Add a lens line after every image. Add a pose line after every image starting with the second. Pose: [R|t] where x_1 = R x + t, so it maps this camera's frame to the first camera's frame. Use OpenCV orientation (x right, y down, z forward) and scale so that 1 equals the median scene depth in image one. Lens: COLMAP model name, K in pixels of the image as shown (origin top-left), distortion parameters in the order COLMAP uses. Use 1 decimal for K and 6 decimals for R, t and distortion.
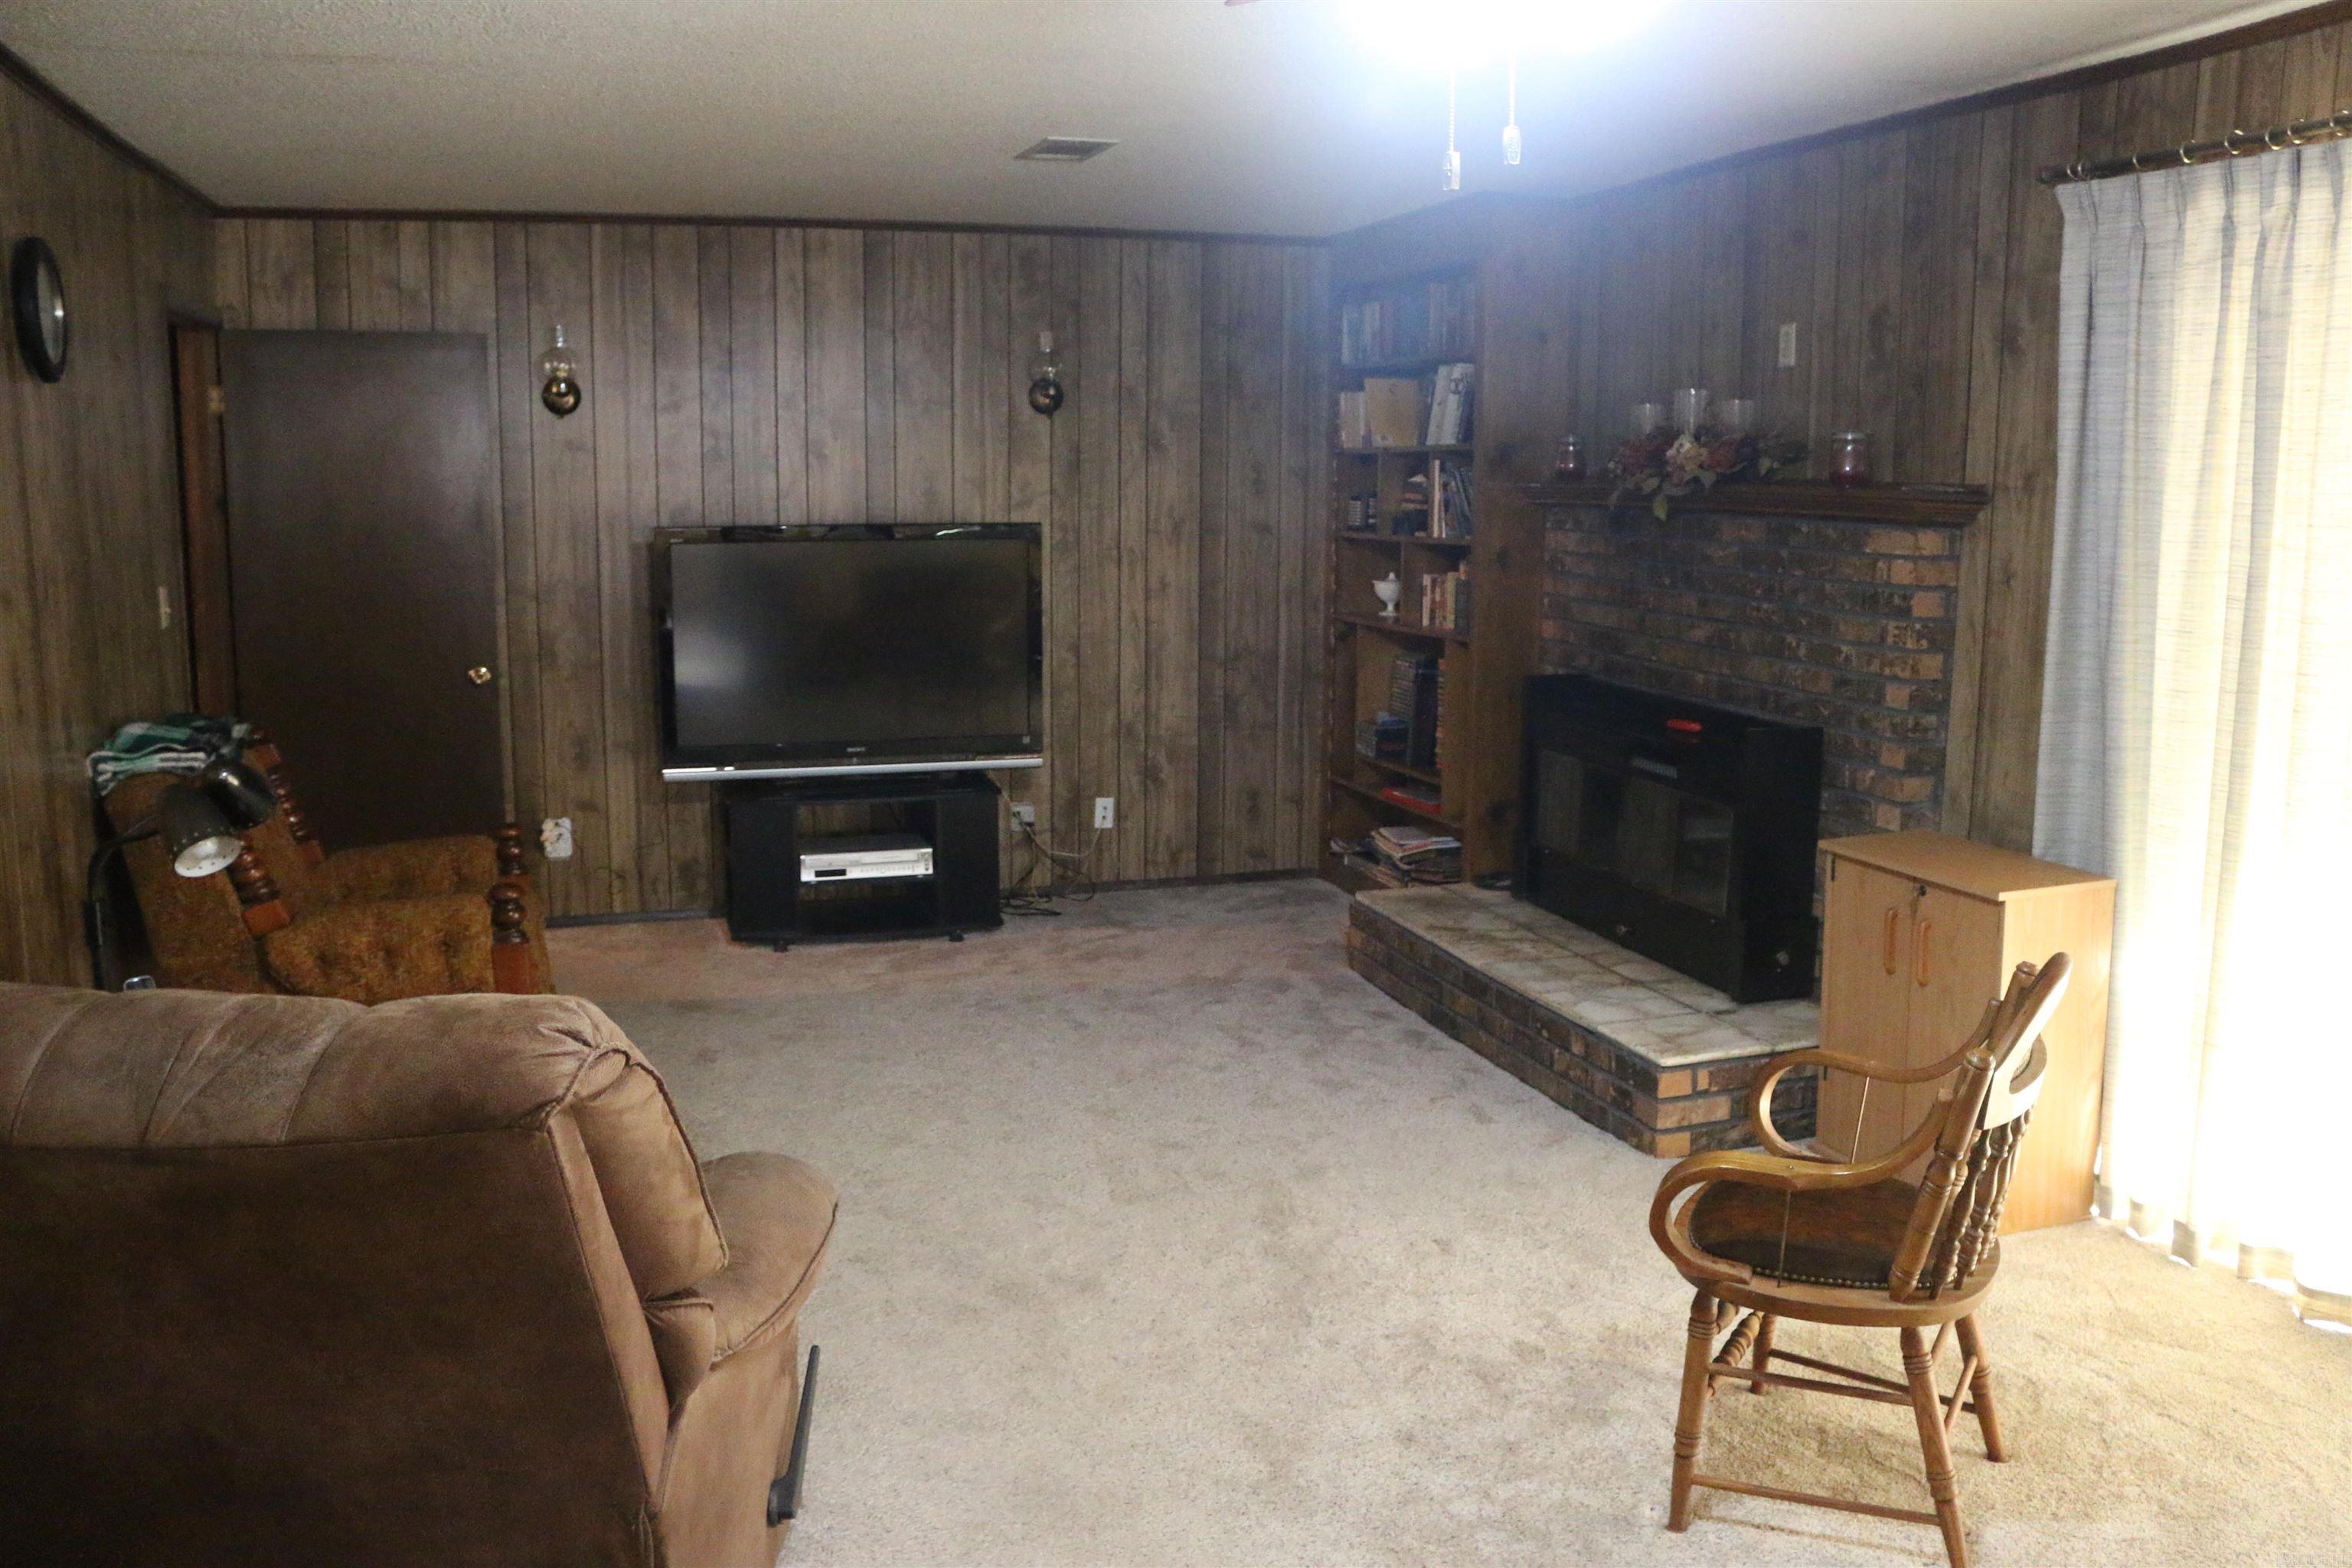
lens RADIAL K [[1946.4, 0, 1176.0], [0, 1946.4, 784.0], [0, 0, 1]] dist [-0.148998, 0.119944]
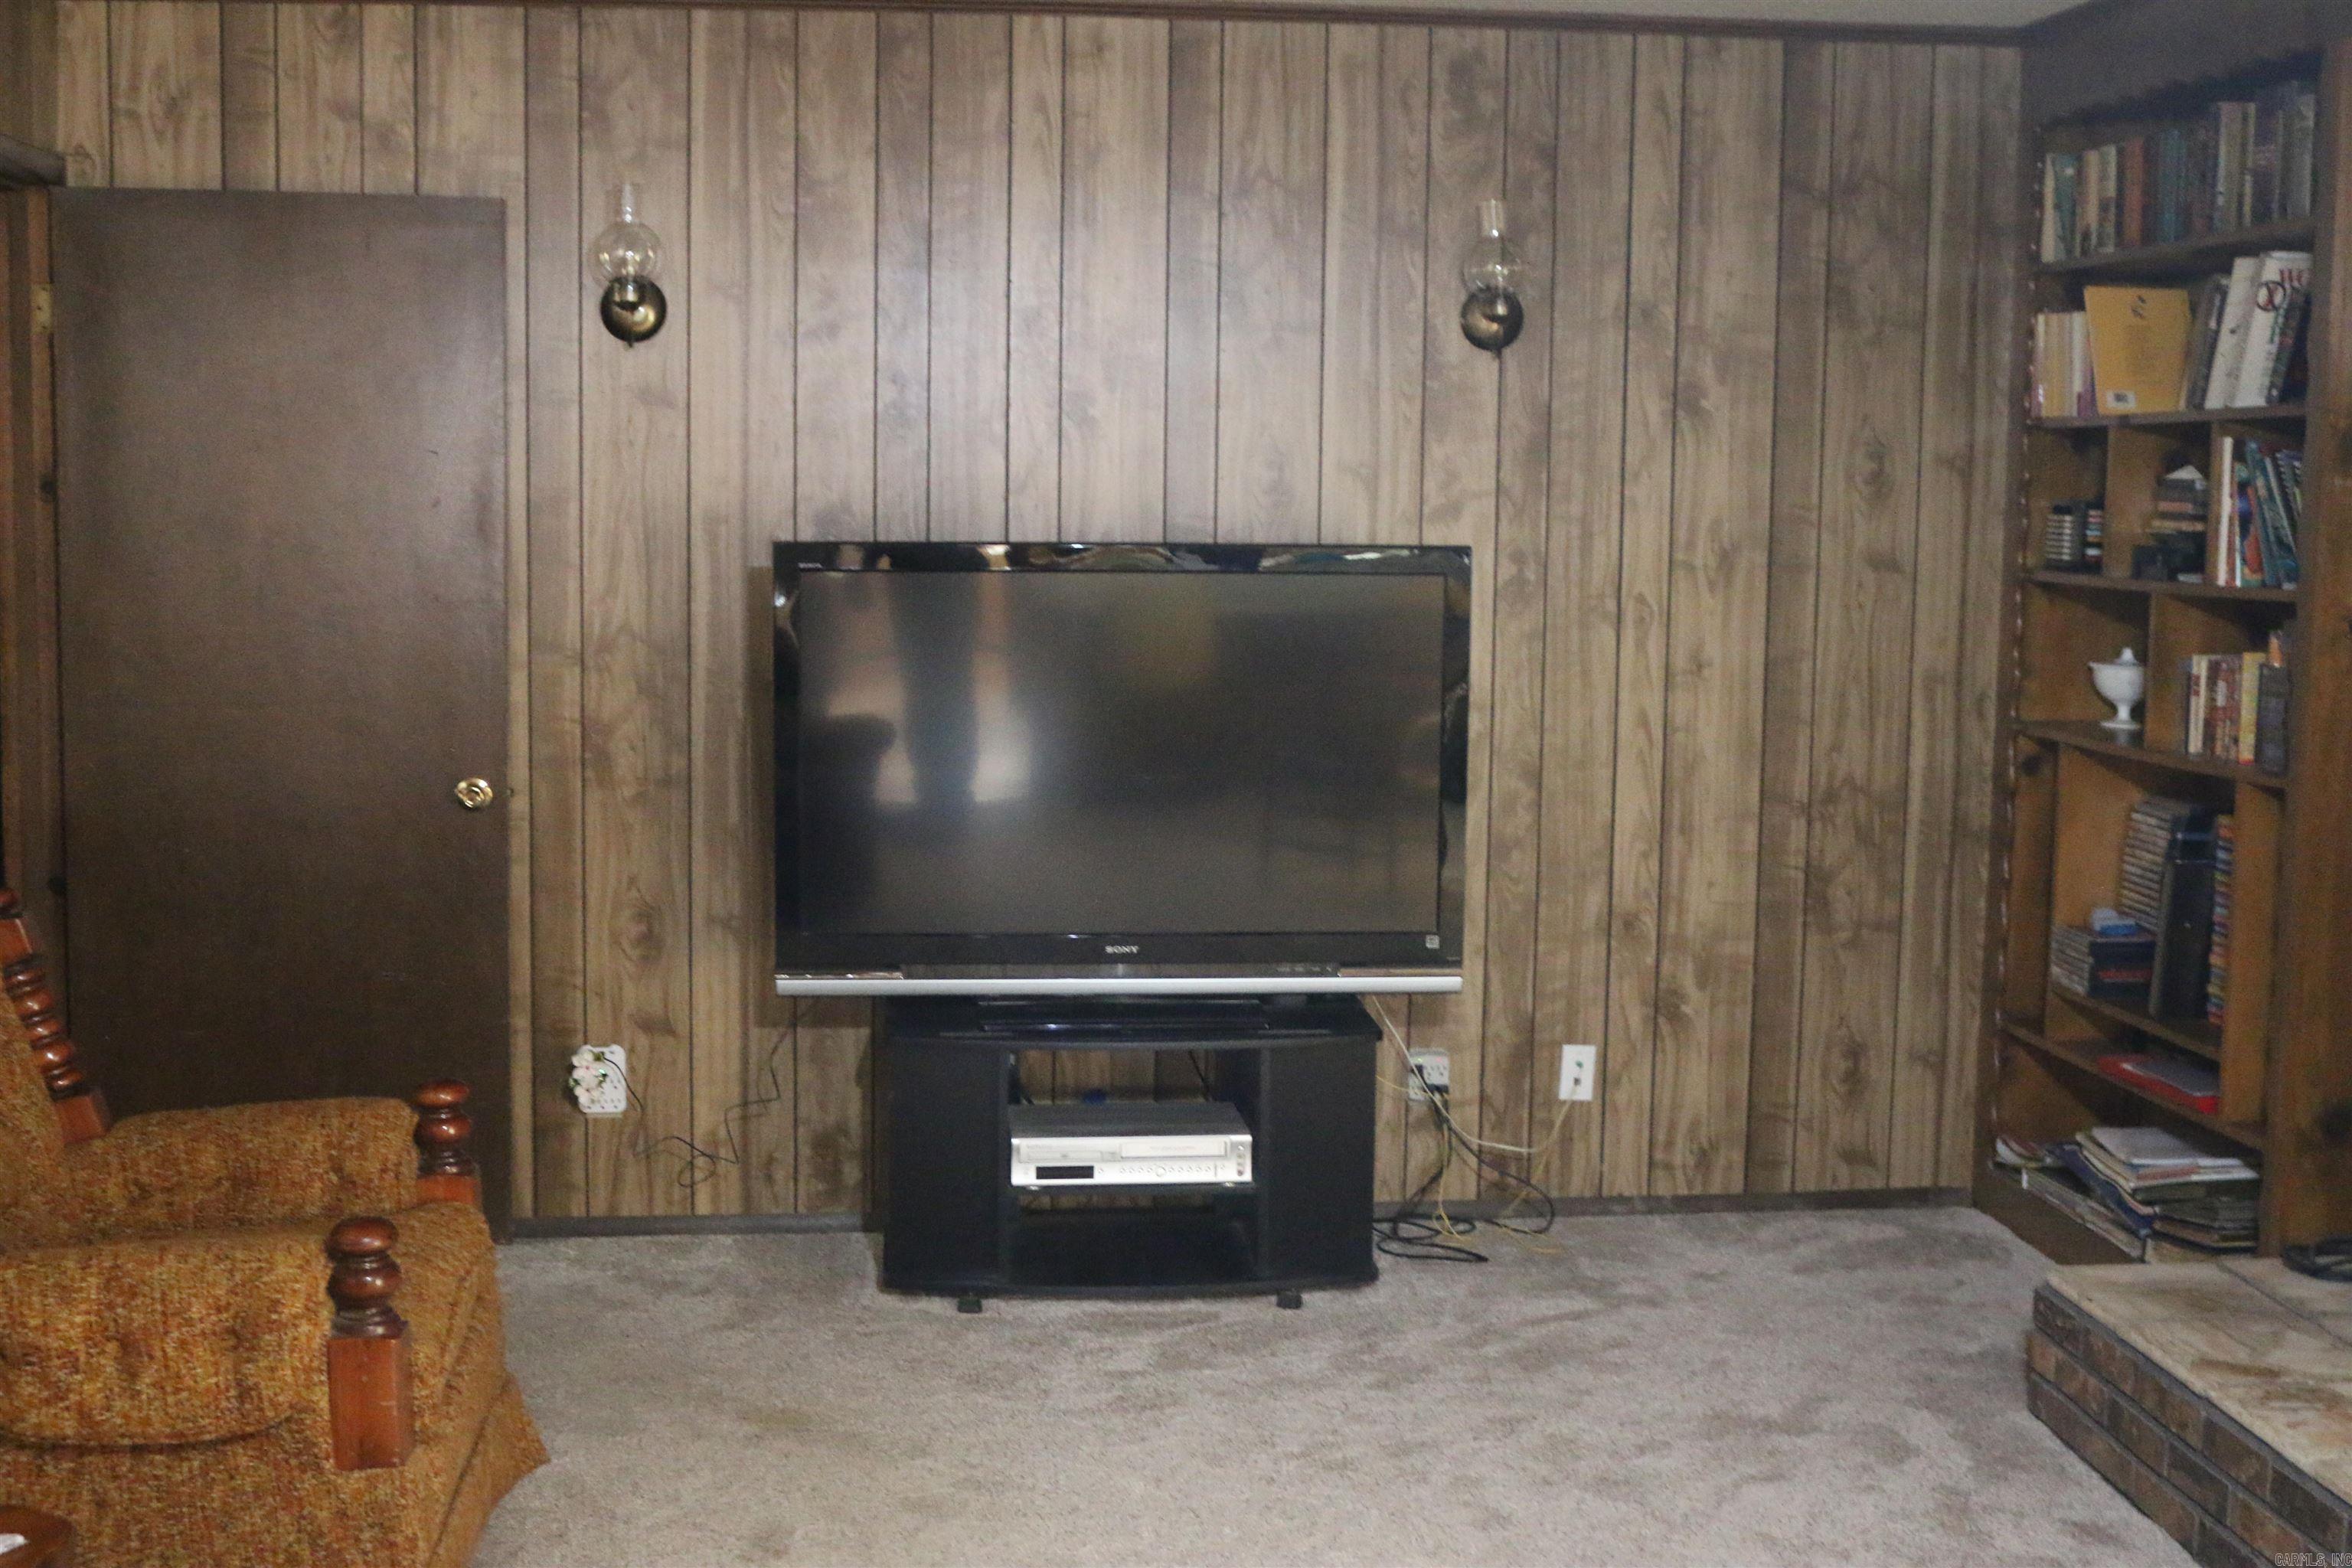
lens RADIAL K [[2885.4, 0, 1176.0], [0, 2885.4, 784.0], [0, 0, 1]] dist [-0.094973, 0.066553]
pose [[0.980383, 0.028924, -0.194969, 0.008962], [-0.039061, 0.998067, -0.048347, -0.025186], [0.193193, 0.055014, 0.979617, 0.191723]]
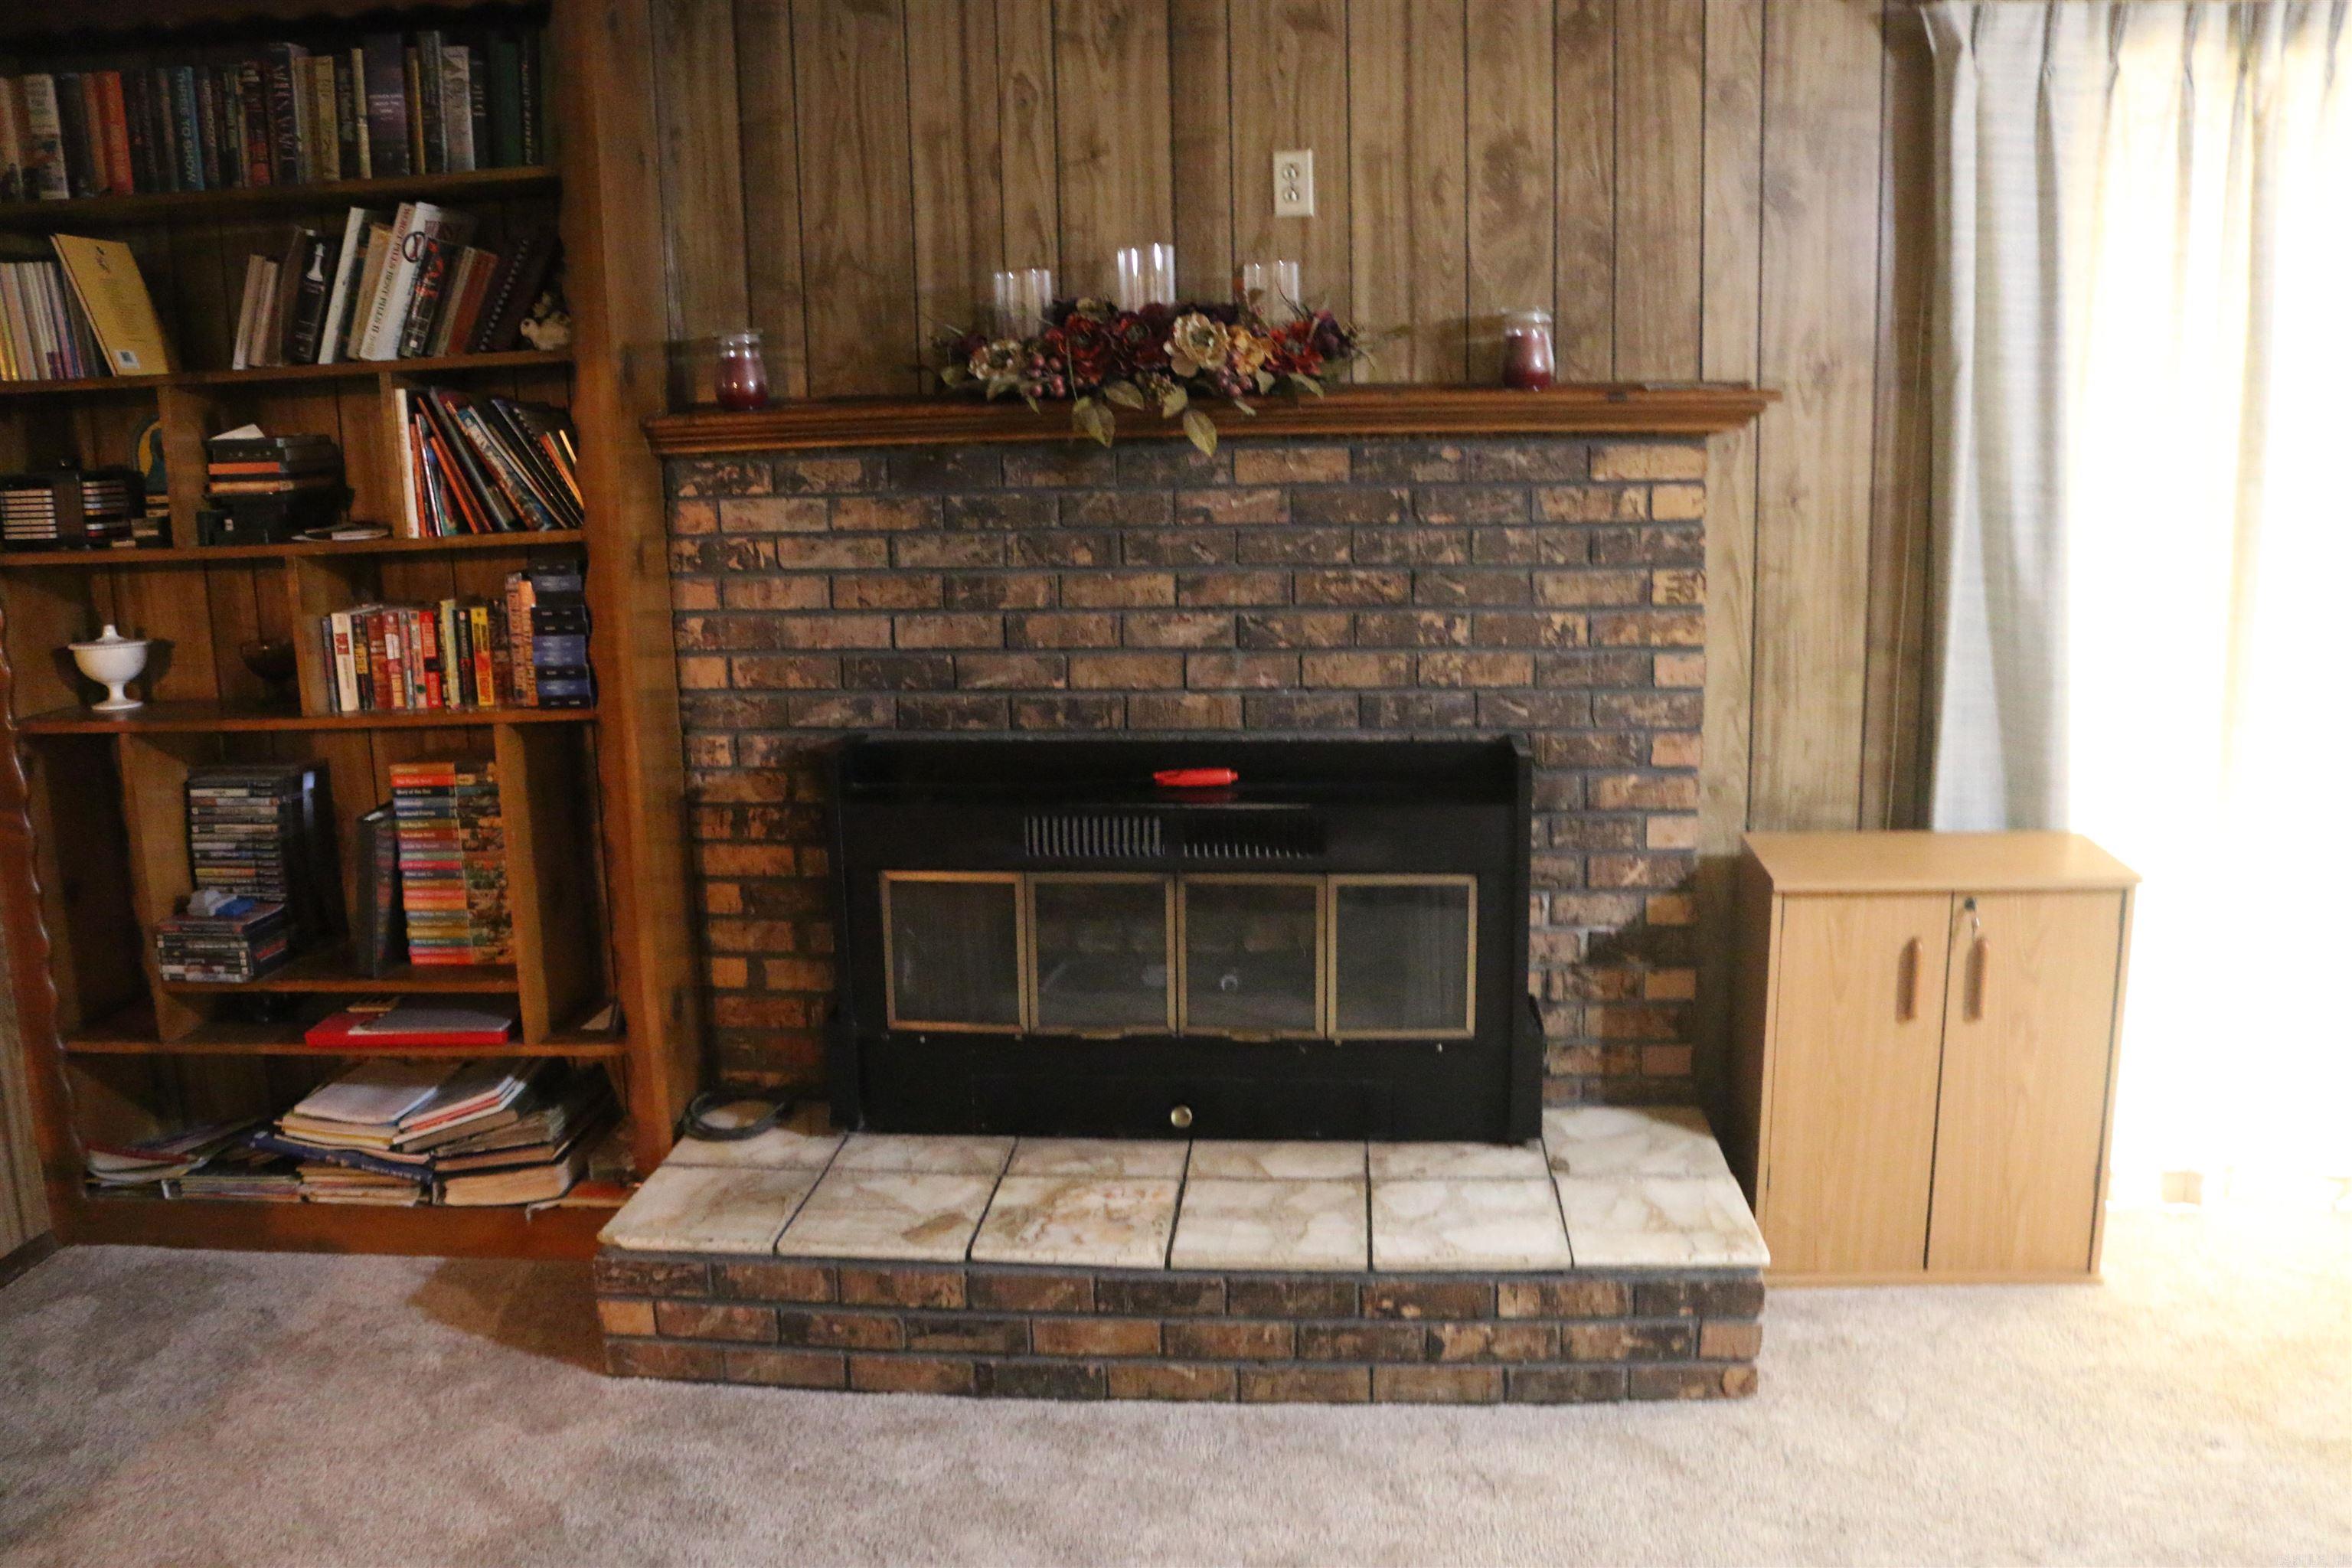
lens RADIAL K [[1946.4, 0, 1176.0], [0, 1946.4, 784.0], [0, 0, 1]] dist [-0.148998, 0.119944]
pose [[0.379109, -0.200634, 0.903340, -0.260871], [0.174504, 0.974197, 0.143137, -0.098558], [-0.908749, 0.103372, 0.404338, 0.601432]]
